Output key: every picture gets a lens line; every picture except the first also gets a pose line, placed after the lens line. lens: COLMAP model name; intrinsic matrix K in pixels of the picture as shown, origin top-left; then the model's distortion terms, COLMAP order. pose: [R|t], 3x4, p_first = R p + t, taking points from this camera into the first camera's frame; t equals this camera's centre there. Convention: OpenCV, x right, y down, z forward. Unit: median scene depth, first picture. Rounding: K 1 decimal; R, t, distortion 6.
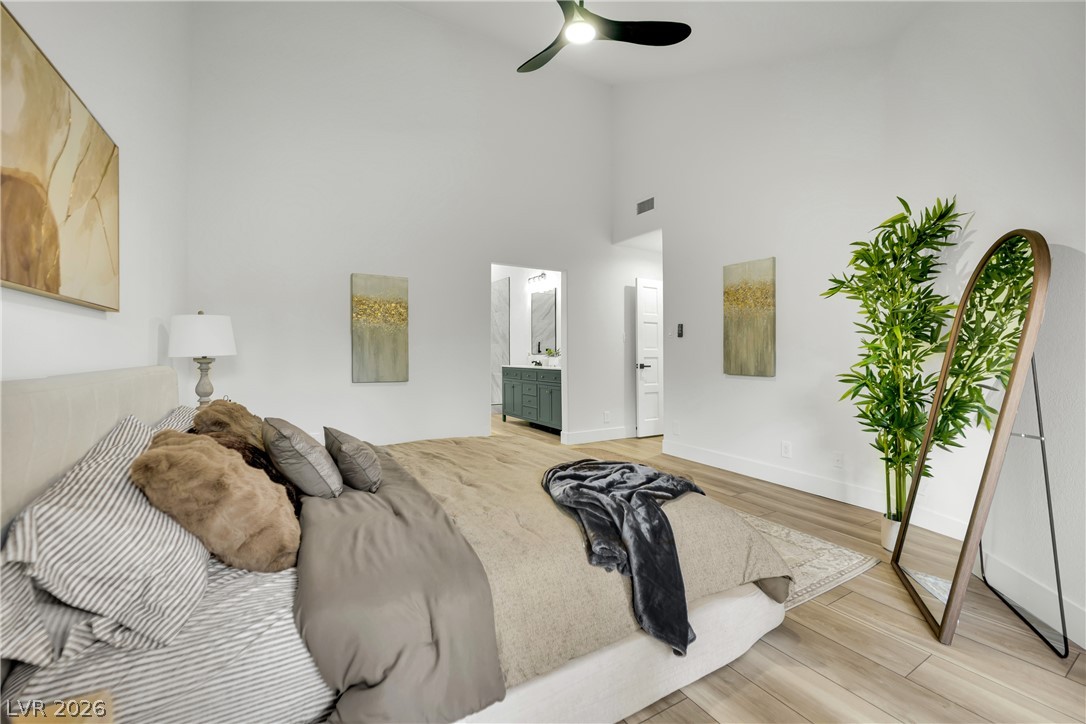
lens RADIAL K [[449.4, 0, 543.0], [0, 449.4, 362.0], [0, 0, 1]] dist [-0.019470, 0.000031]
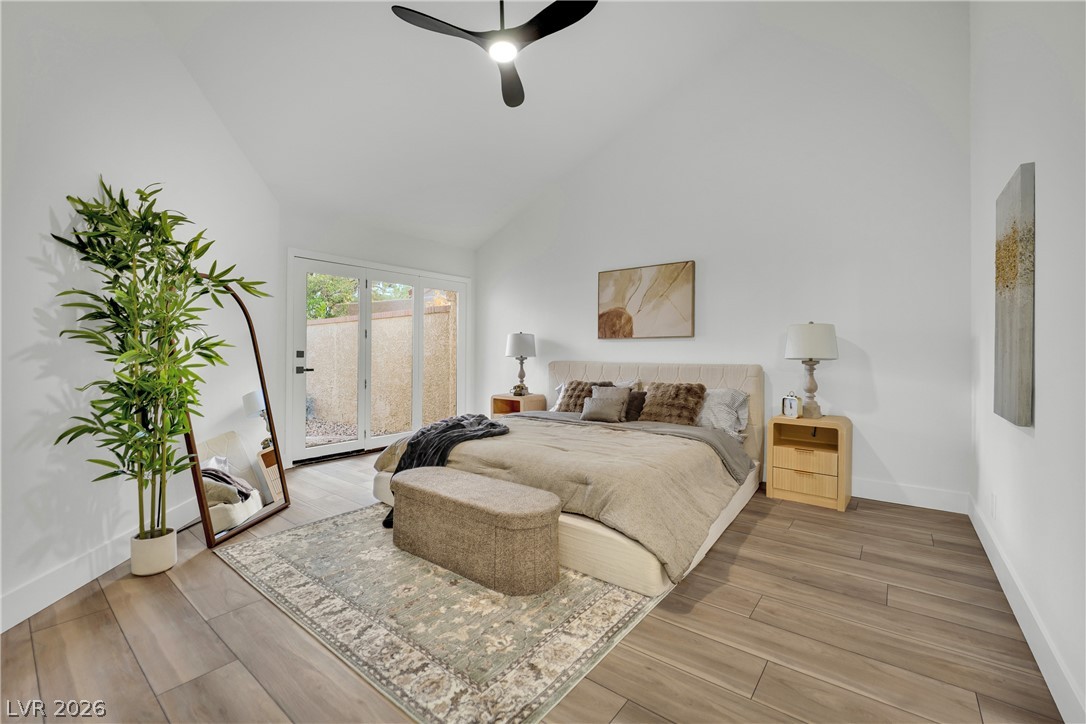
lens RADIAL K [[449.4, 0, 543.0], [0, 449.4, 362.0], [0, 0, 1]] dist [-0.019470, 0.000031]
pose [[-0.932629, -0.001988, -0.360832, 0.367283], [-0.015525, 0.999280, 0.034622, -0.034881], [0.360504, 0.037892, -0.931988, 1.944085]]
